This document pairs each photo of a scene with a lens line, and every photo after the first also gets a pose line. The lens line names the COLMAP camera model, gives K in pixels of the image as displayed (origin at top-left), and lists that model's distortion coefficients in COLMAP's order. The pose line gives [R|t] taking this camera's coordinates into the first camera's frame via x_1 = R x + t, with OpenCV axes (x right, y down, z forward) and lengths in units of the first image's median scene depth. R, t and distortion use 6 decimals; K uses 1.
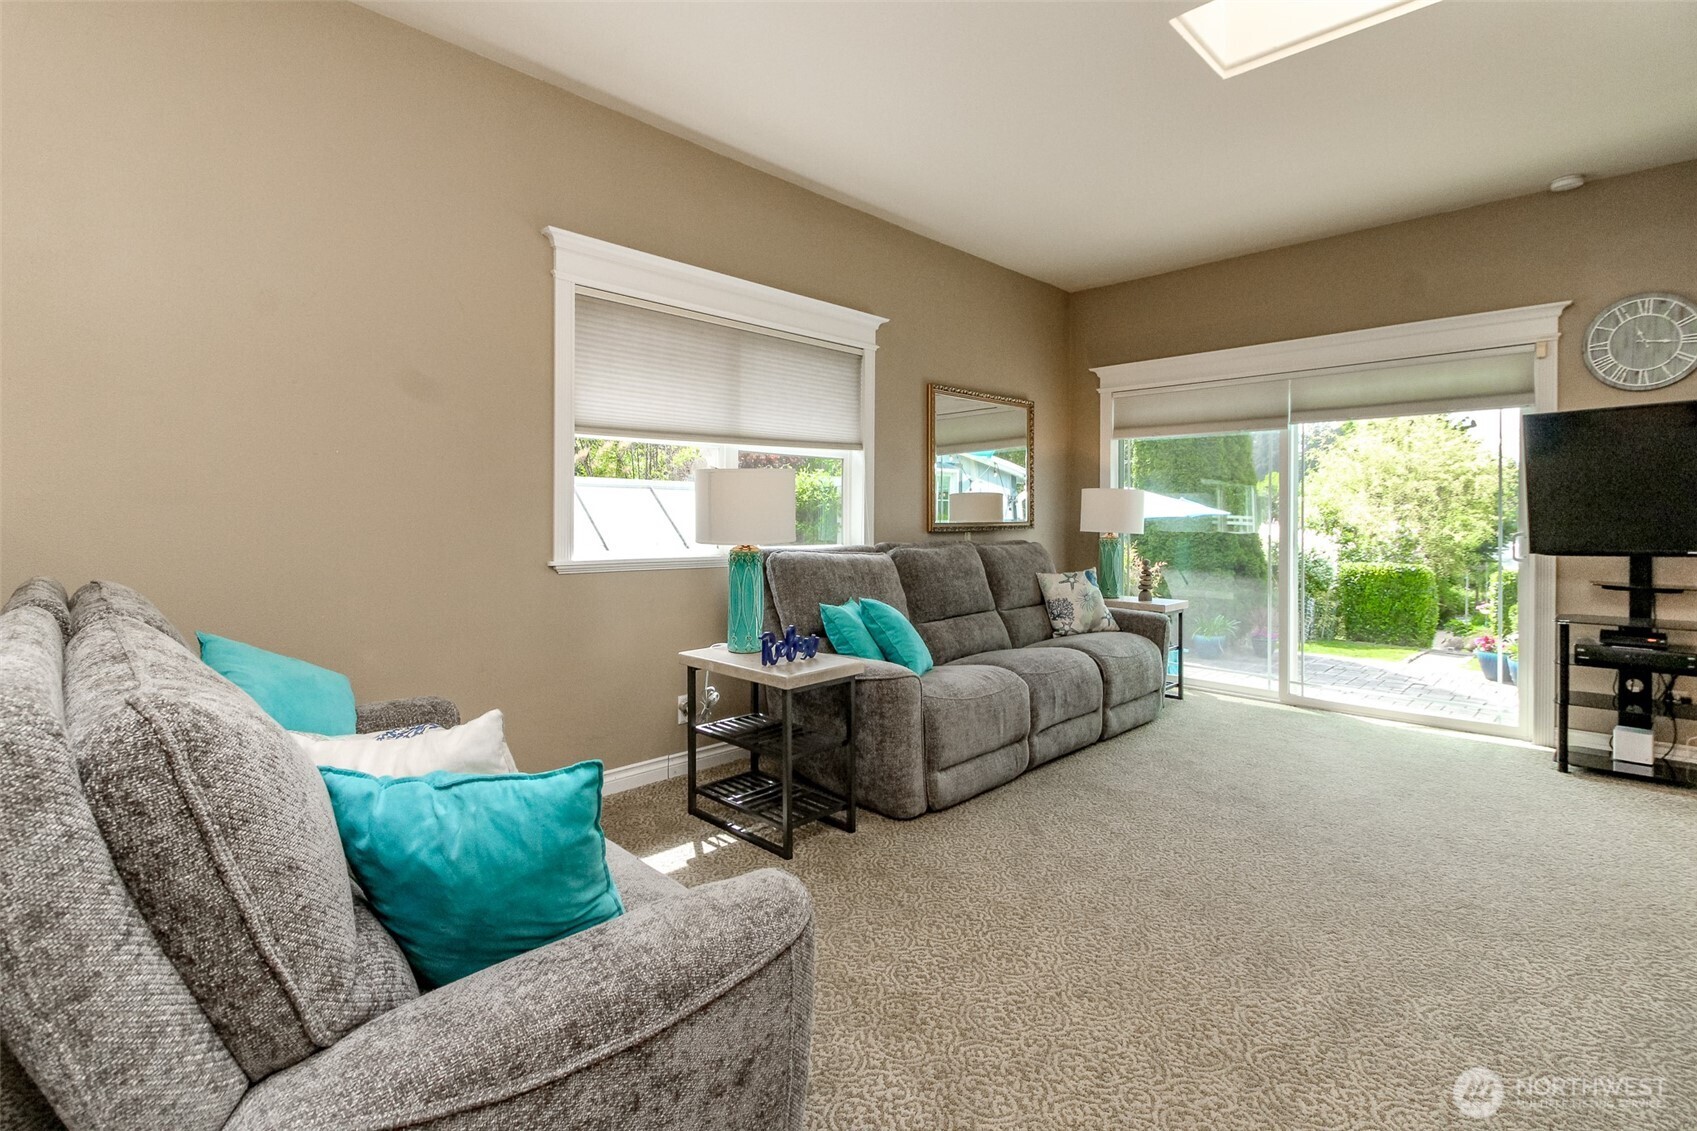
lens RADIAL K [[770.9, 0, 822.7], [0, 770.9, 518.7], [0, 0, 1]] dist [0.005780, -0.003391]
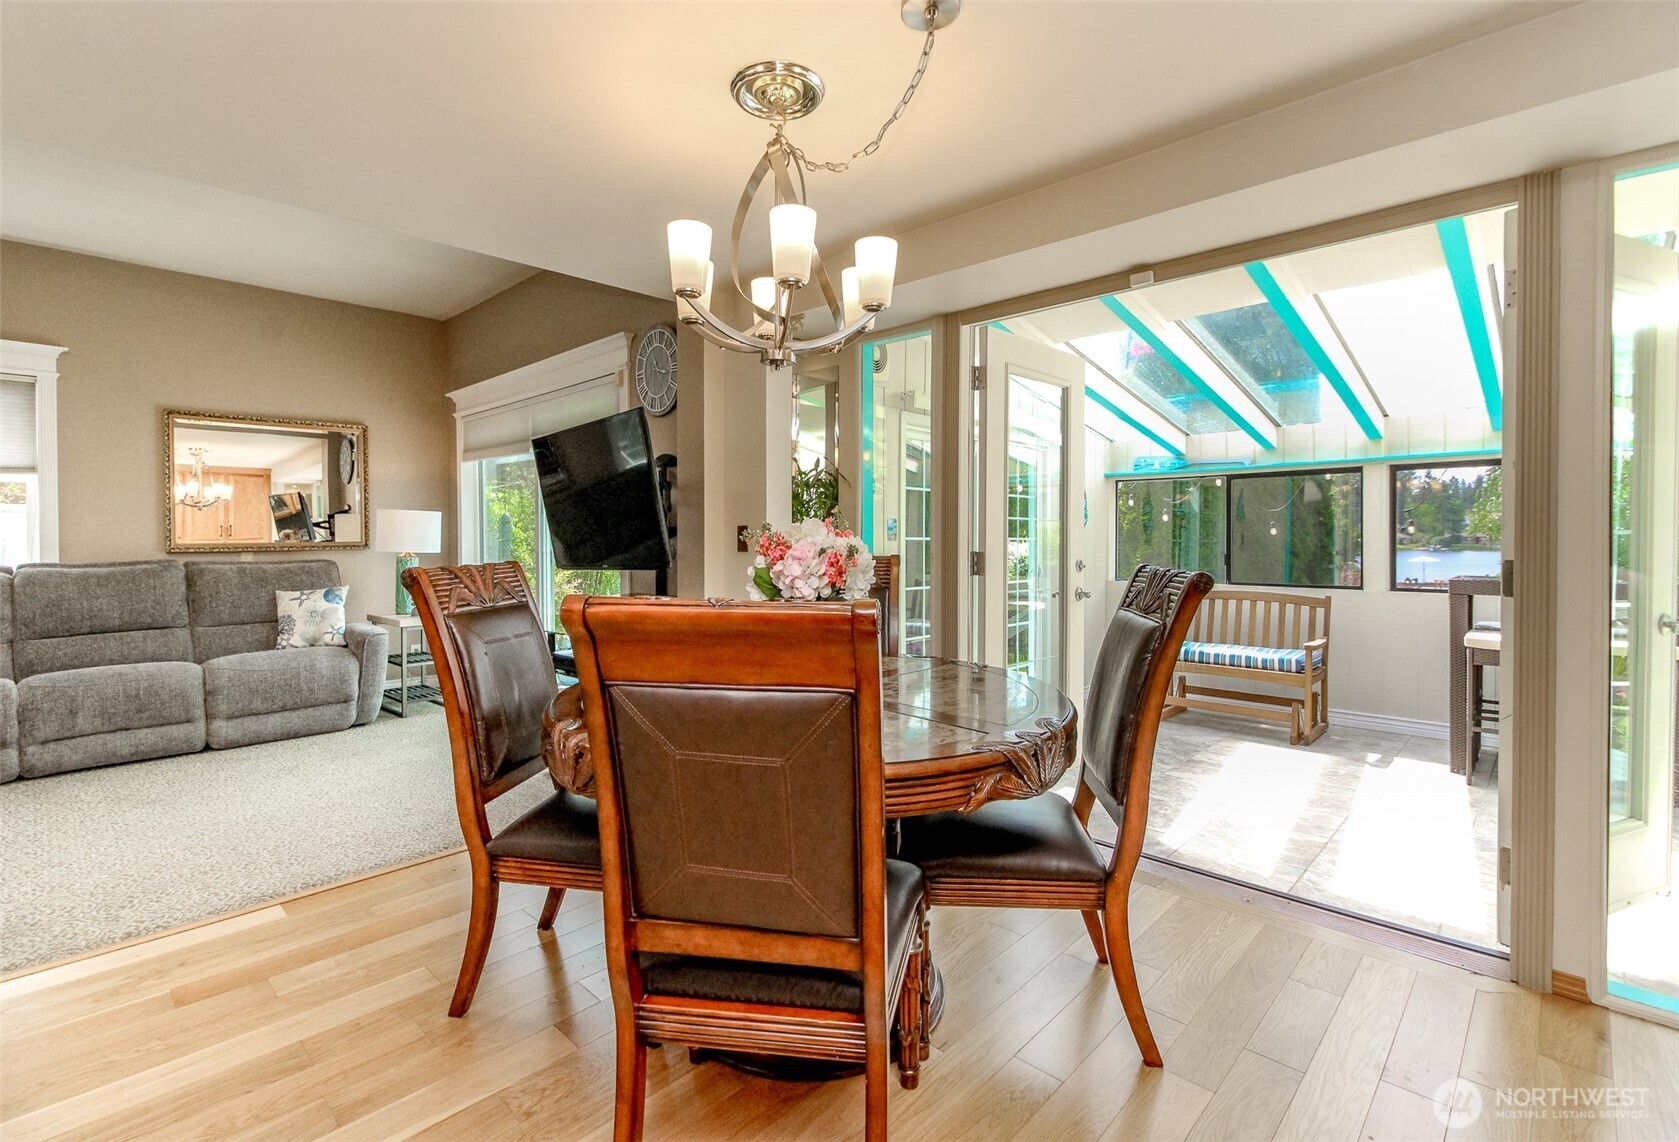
lens RADIAL K [[765.7, 0, 845.5], [0, 765.7, 546.0], [0, 0, 1]] dist [0.005378, -0.004876]
pose [[0.999347, -0.007160, 0.035430, 1.151902], [0.006964, 0.999960, 0.005666, 0.010183], [-0.035469, -0.005416, 0.999356, -0.070620]]
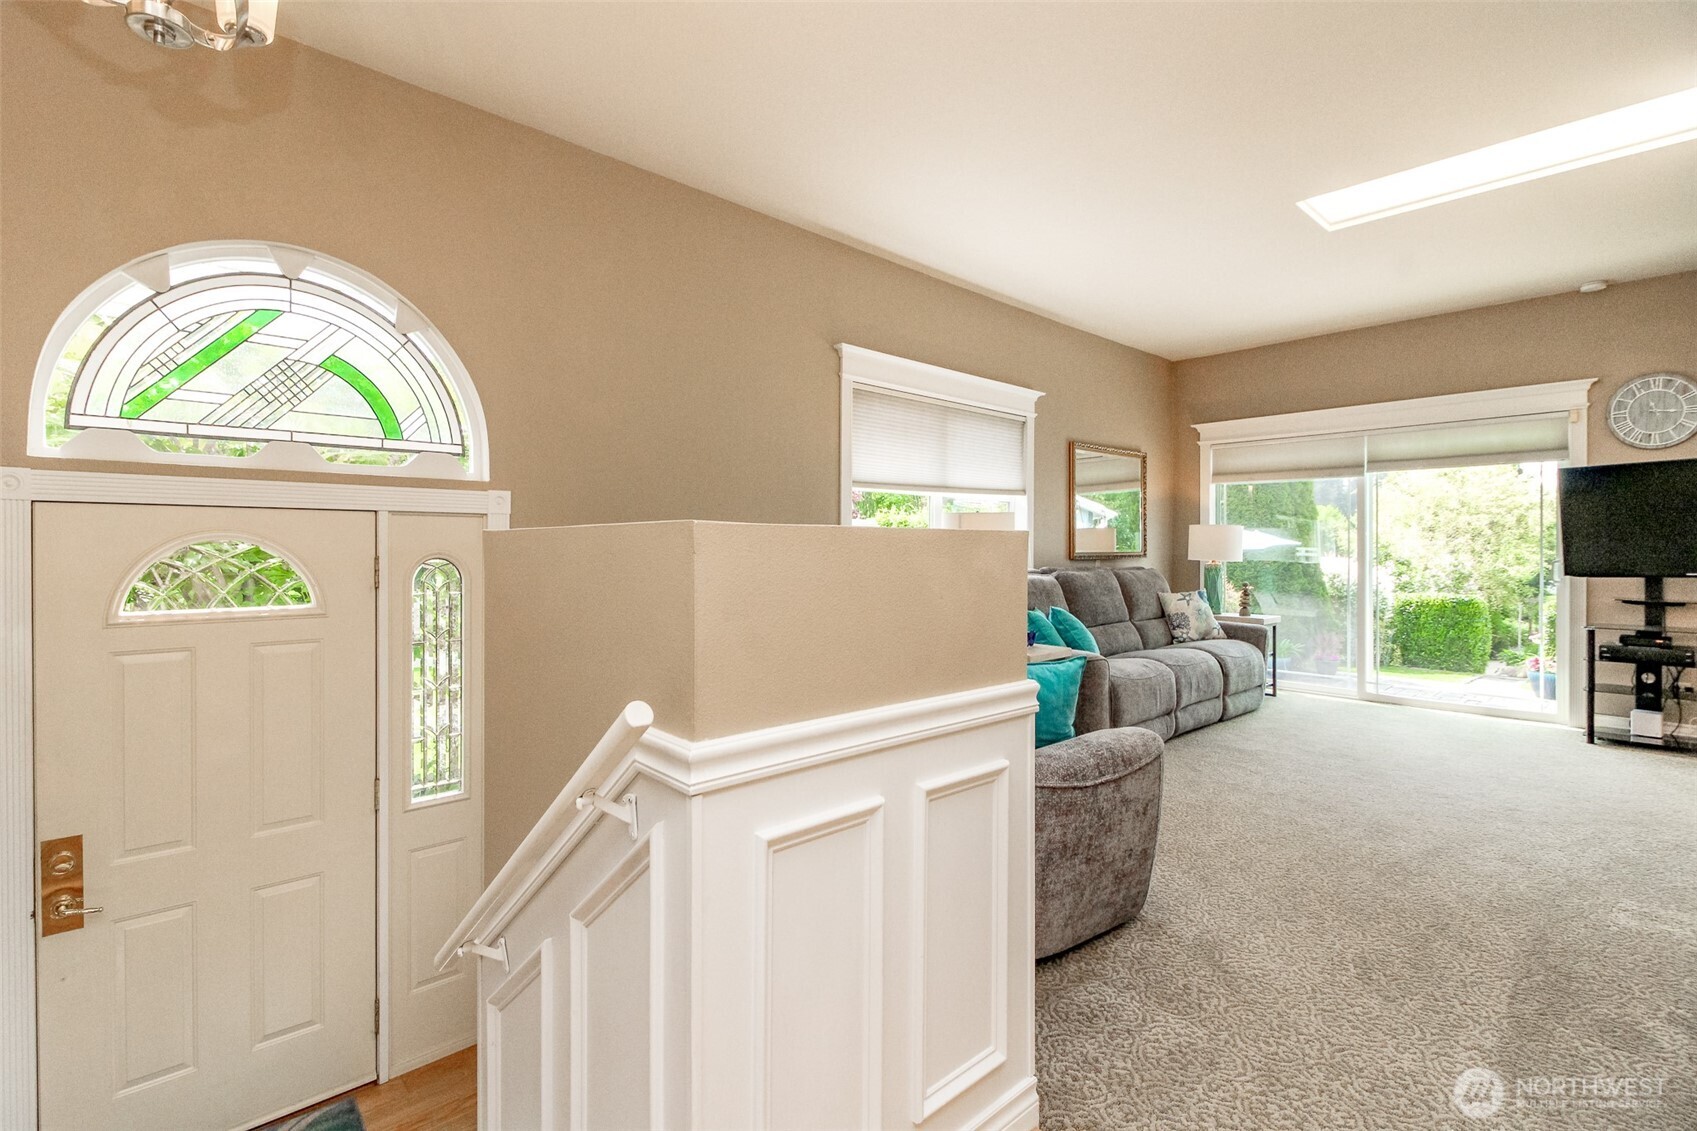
lens RADIAL K [[770.9, 0, 823.7], [0, 770.9, 548.6], [0, 0, 1]] dist [0.005780, -0.003391]
pose [[0.999217, 0.000611, -0.039554, -0.243071], [-0.000831, 0.999984, -0.005535, 0.007457], [0.039550, 0.005563, 0.999202, -0.305838]]
